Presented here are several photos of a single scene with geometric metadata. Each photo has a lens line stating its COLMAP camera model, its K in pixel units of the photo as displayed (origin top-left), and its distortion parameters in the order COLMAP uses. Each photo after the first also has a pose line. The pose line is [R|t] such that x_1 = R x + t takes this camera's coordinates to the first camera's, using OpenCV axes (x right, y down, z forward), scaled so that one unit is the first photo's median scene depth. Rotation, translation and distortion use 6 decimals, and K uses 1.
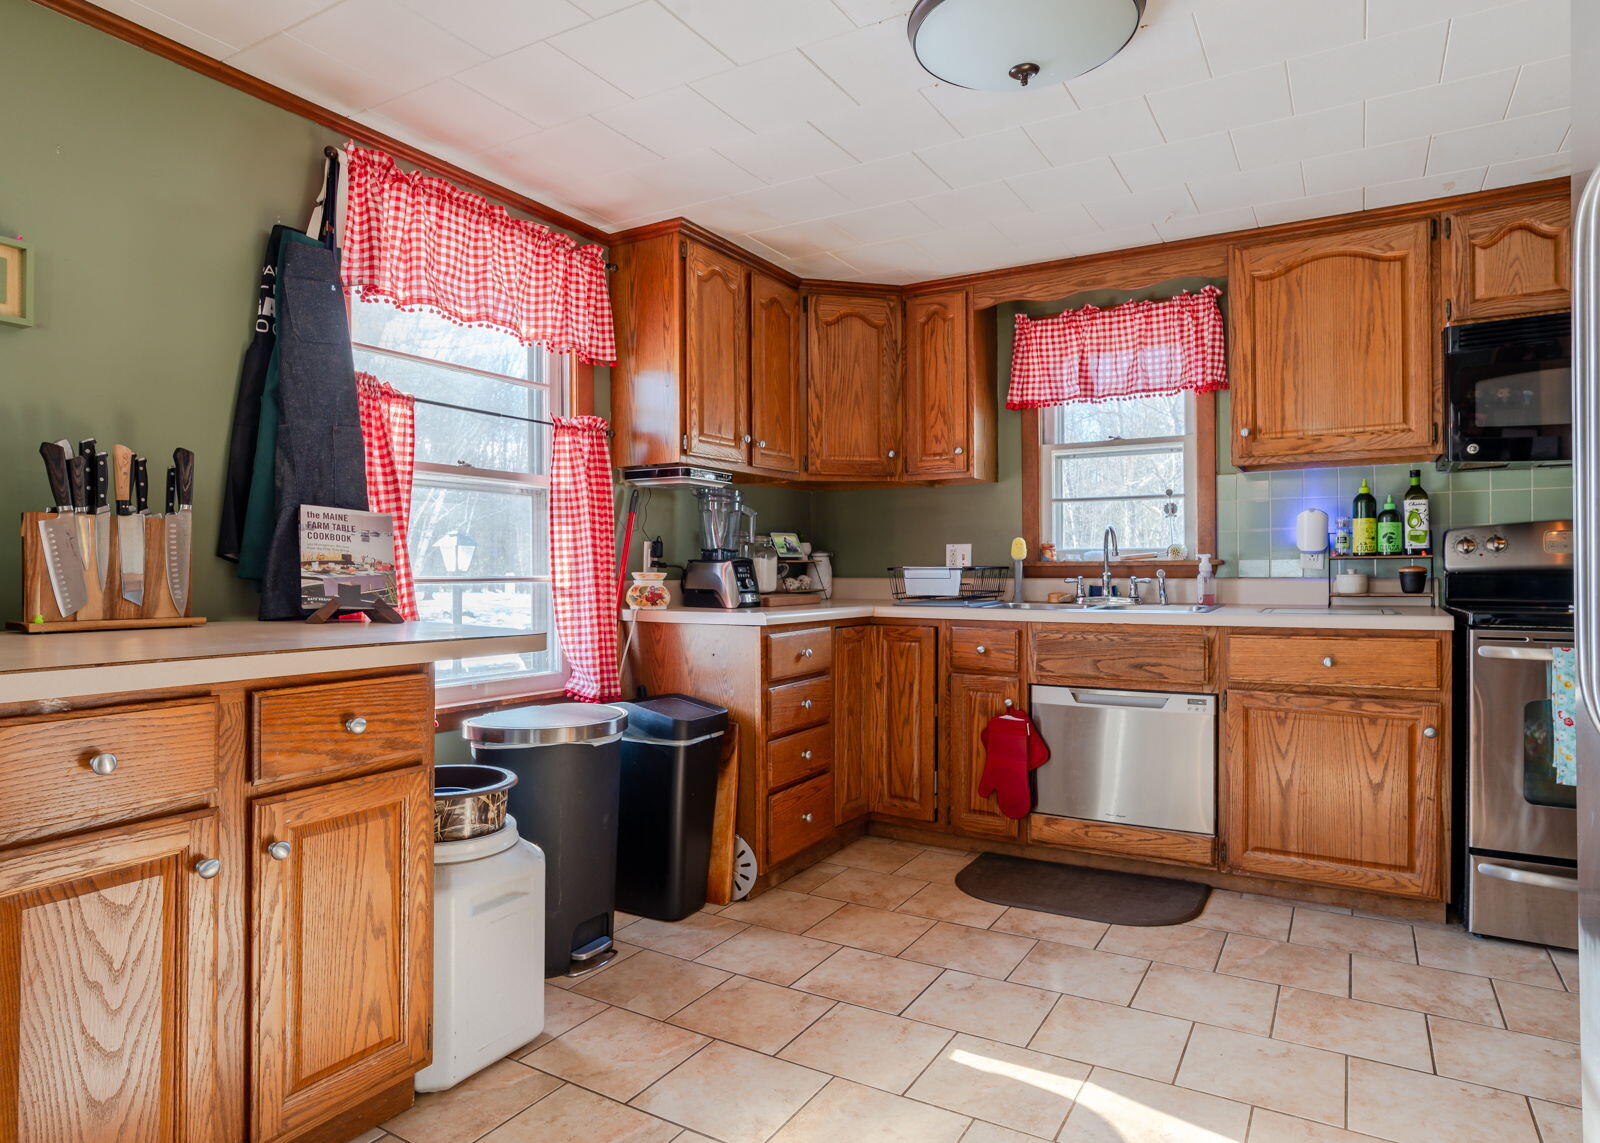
lens RADIAL K [[869.7, 0, 800.0], [0, 869.7, 571.5], [0, 0, 1]] dist [-0.027177, 0.022808]
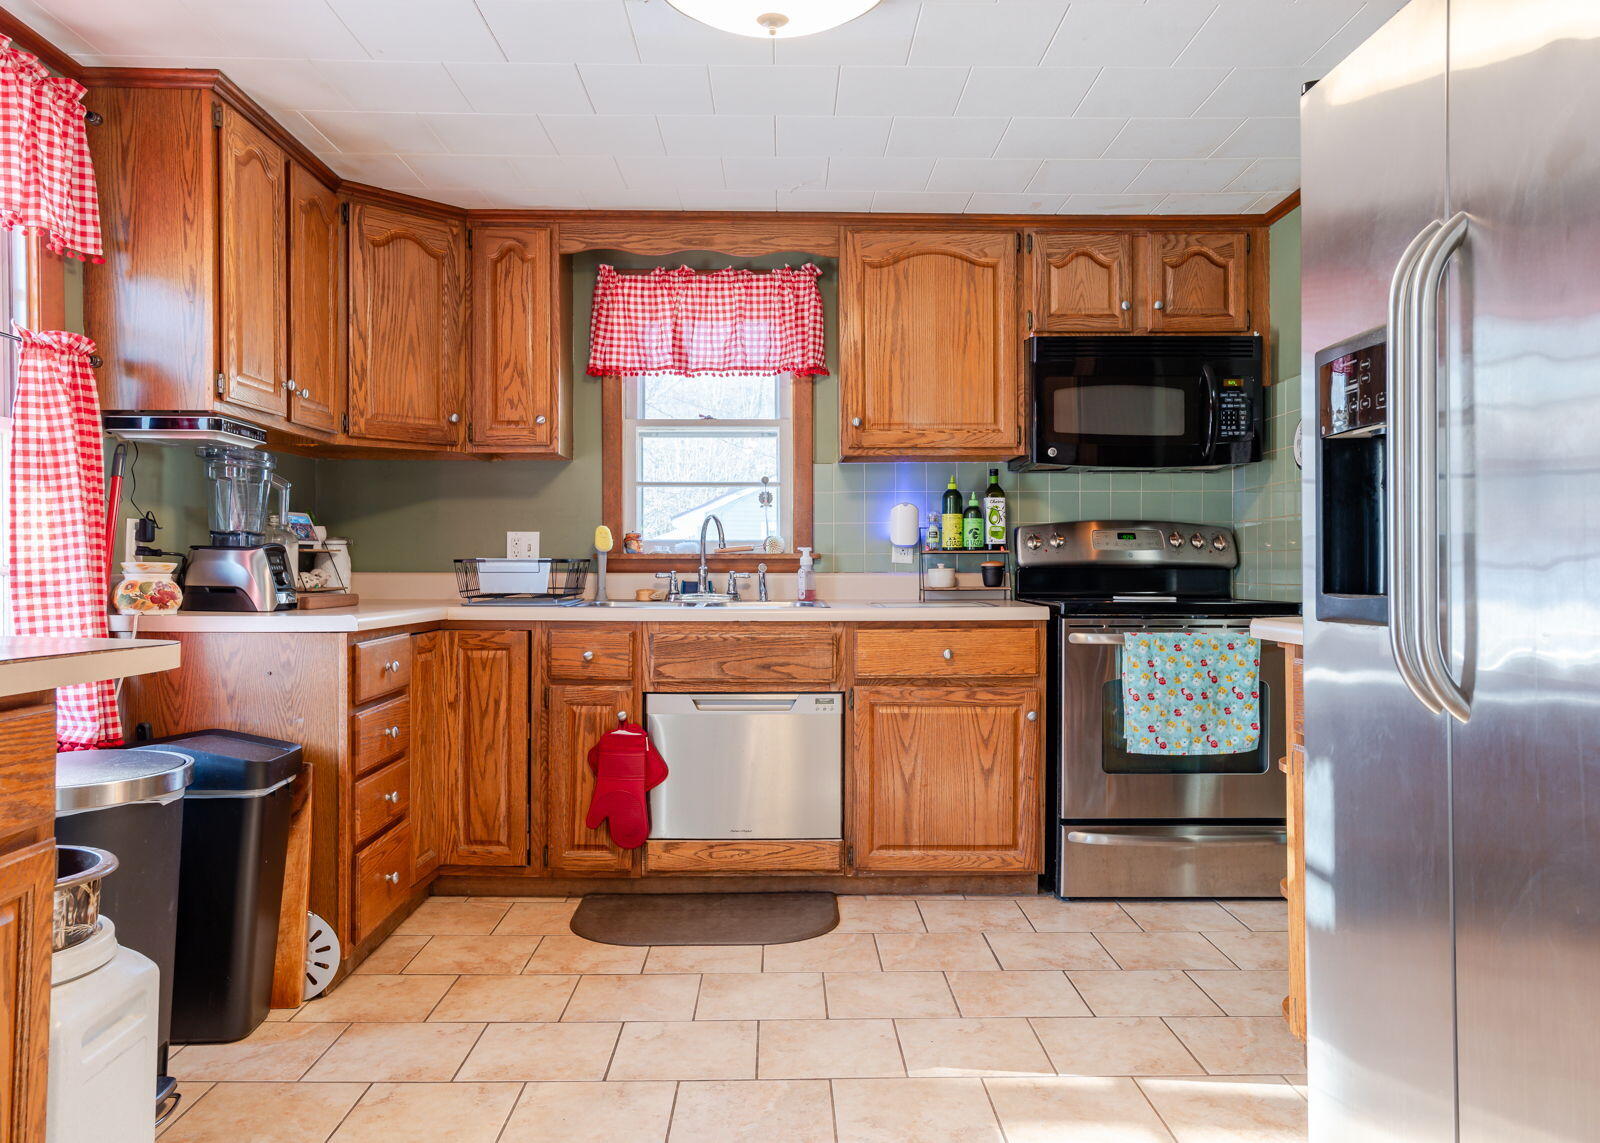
lens RADIAL K [[1044.6, 0, 793.3], [0, 1044.6, 568.0], [0, 0, 1]] dist [-0.003515, 0.022566]
pose [[0.880360, 0.003181, 0.474296, -0.106359], [-0.003629, 0.999993, 0.000030, 0.003379], [-0.474293, -0.001747, 0.880365, 0.001922]]
